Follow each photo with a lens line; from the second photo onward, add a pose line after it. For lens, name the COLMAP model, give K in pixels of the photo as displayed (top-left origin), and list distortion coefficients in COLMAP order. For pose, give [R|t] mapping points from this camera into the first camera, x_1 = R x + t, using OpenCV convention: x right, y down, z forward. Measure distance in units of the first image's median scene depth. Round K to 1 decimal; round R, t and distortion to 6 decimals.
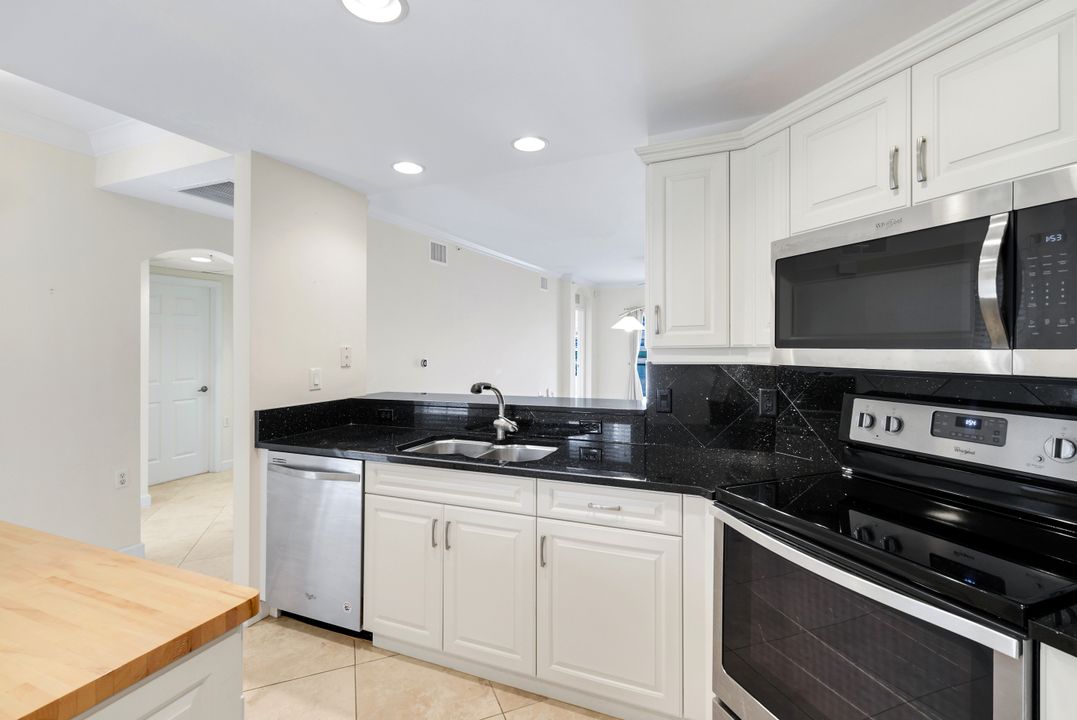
lens RADIAL K [[490.0, 0, 539.2], [0, 490.0, 344.1], [0, 0, 1]] dist [0.001944, 0.000098]
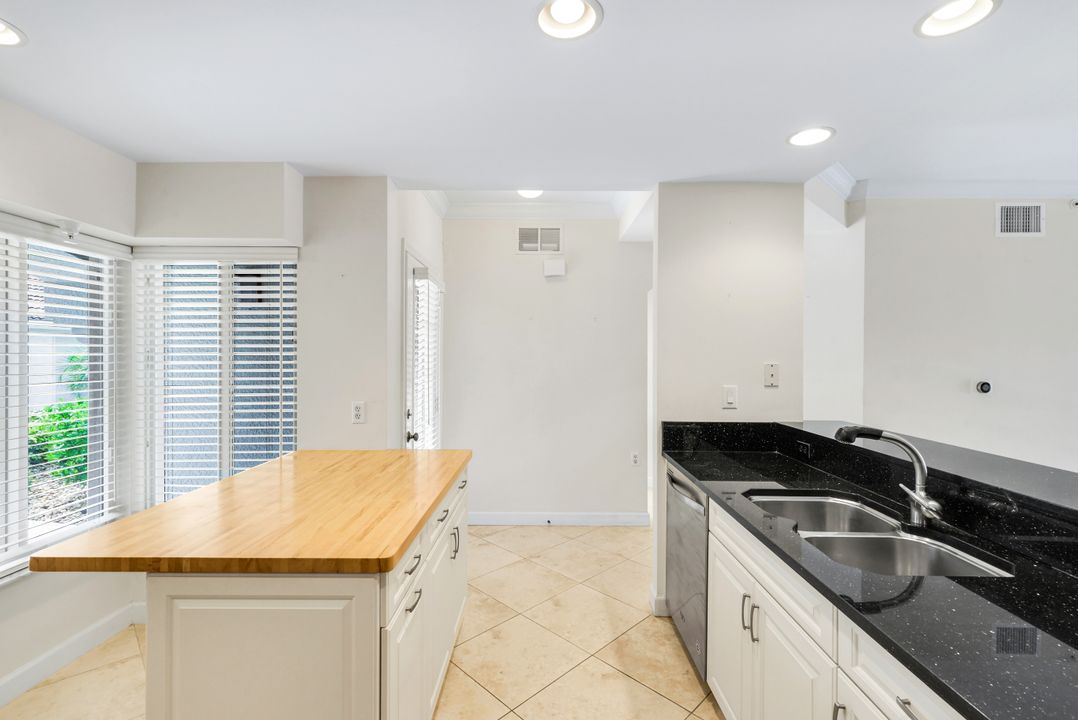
lens RADIAL K [[478.5, 0, 538.4], [0, 478.5, 353.4], [0, 0, 1]] dist [-0.001574, -0.000087]
pose [[0.369161, 0.007527, -0.929335, 0.319994], [-0.003680, 0.999971, 0.006638, -0.021576], [0.929358, 0.000969, 0.369178, 0.376053]]
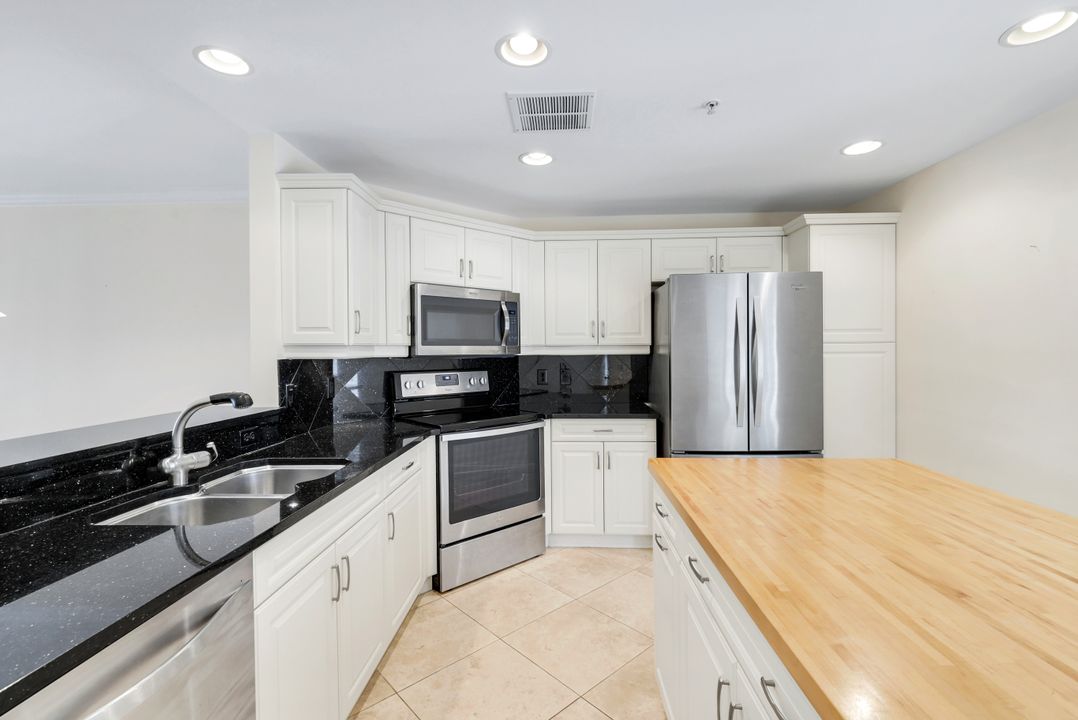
lens RADIAL K [[478.5, 0, 538.4], [0, 478.5, 353.4], [0, 0, 1]] dist [-0.001574, -0.000087]
pose [[-0.330534, -0.008111, 0.943759, -0.887130], [-0.004082, 0.999966, 0.007165, 0.014774], [-0.943785, -0.001484, -0.330556, 0.828380]]
